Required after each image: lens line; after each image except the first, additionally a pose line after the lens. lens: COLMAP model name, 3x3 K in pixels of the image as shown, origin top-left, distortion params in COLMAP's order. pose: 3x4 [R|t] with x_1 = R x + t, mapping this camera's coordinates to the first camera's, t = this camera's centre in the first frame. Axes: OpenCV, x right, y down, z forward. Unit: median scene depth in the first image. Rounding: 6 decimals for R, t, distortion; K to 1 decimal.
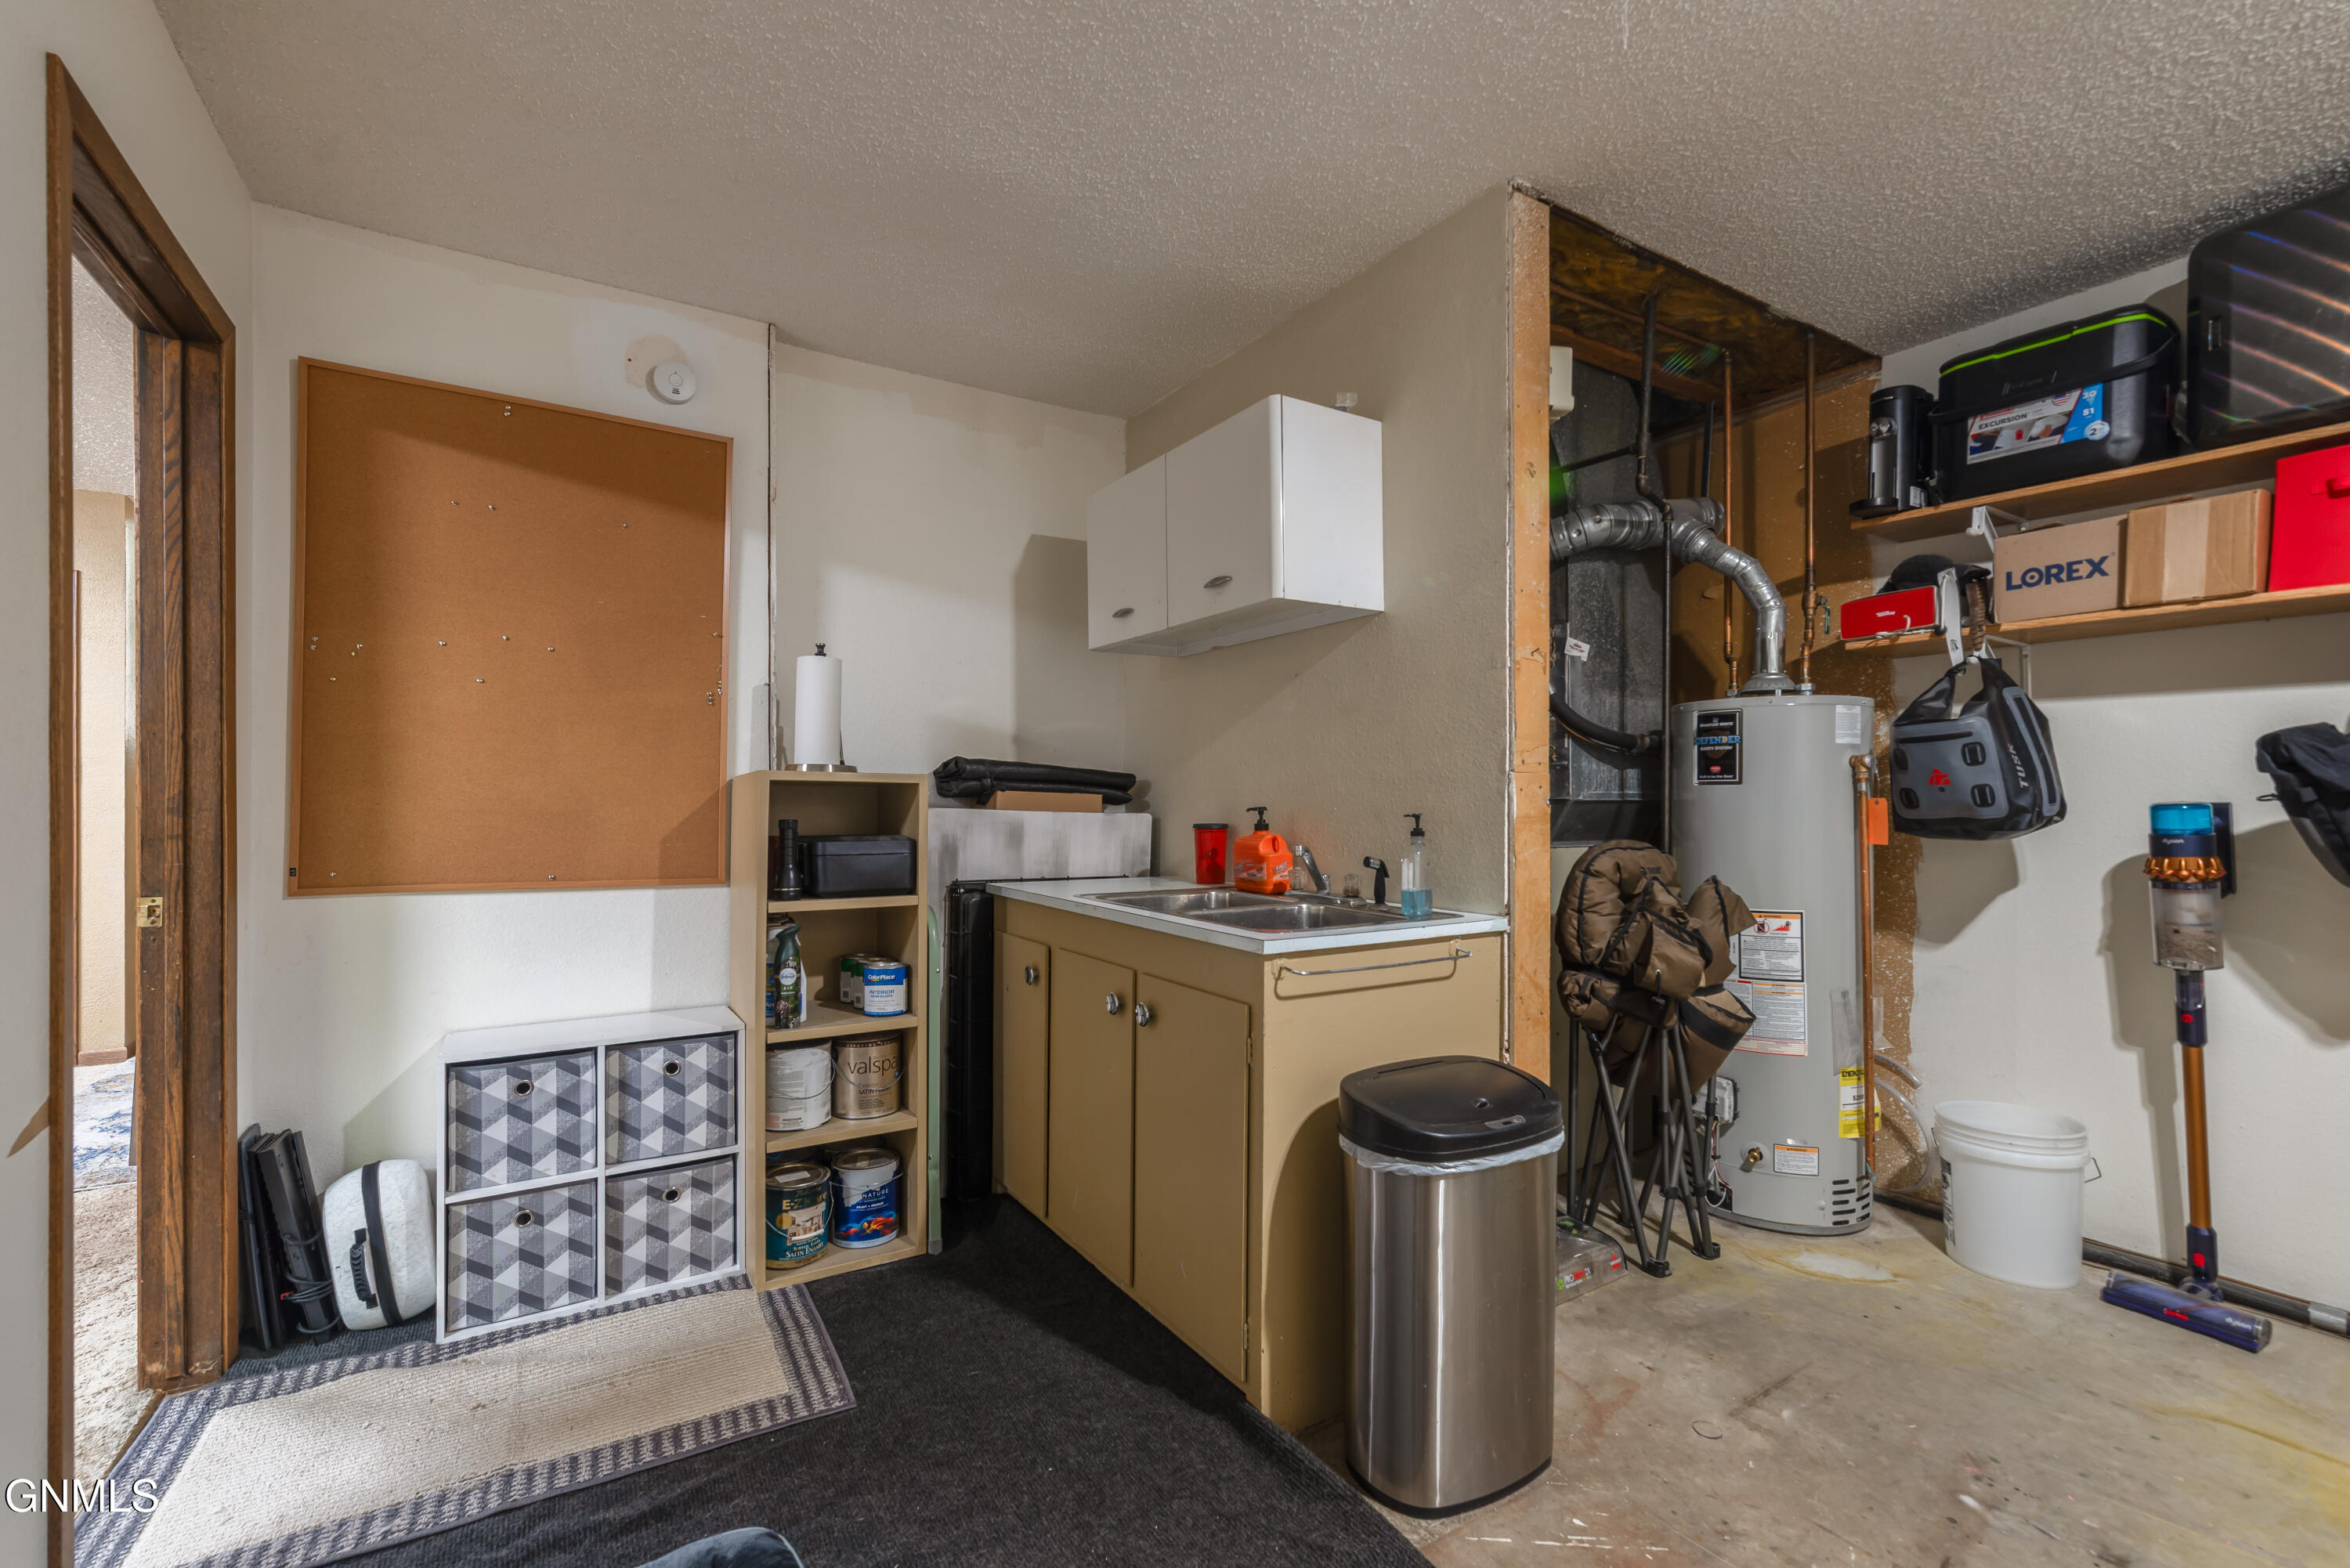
lens RADIAL K [[1012.4, 0, 1183.9], [0, 1012.4, 794.2], [0, 0, 1]] dist [0.000319, -0.000260]
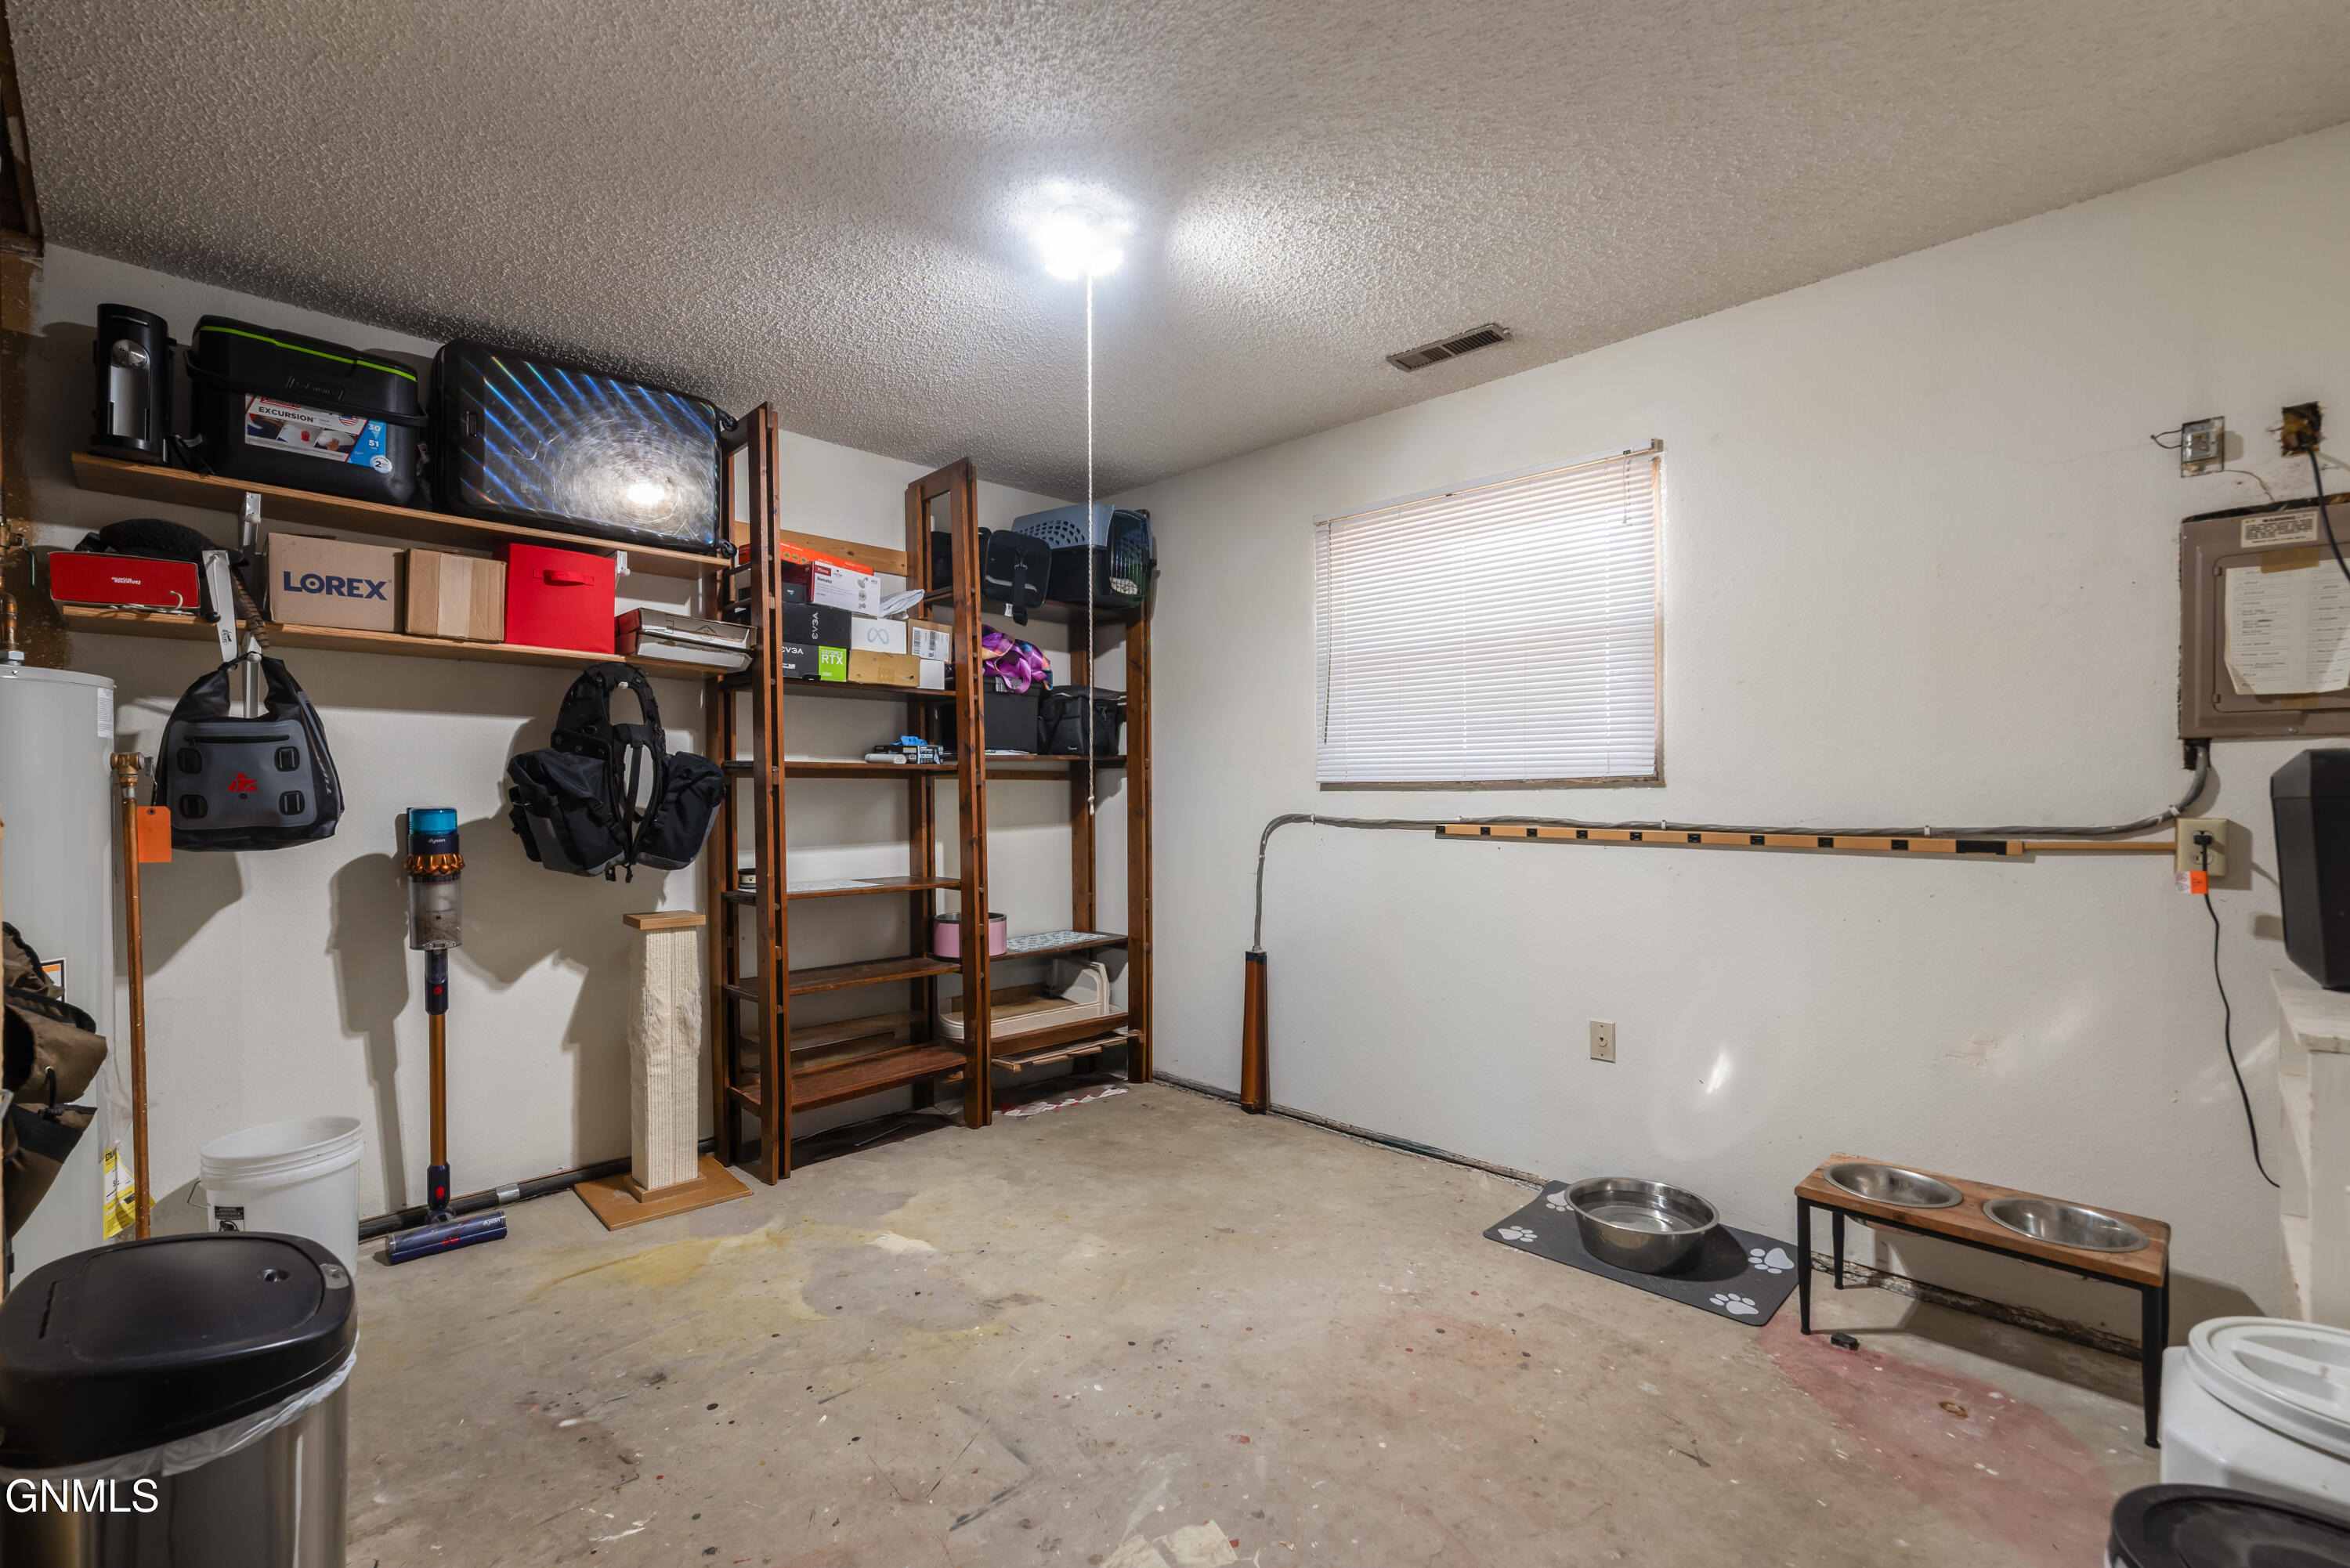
lens RADIAL K [[1012.4, 0, 1185.3], [0, 1012.4, 795.1], [0, 0, 1]] dist [0.000319, -0.000260]
pose [[-0.228606, 0.001325, 0.973518, -0.335743], [0.001279, 0.999999, -0.001060, -0.003629], [-0.973518, 0.001003, -0.228607, 0.398561]]
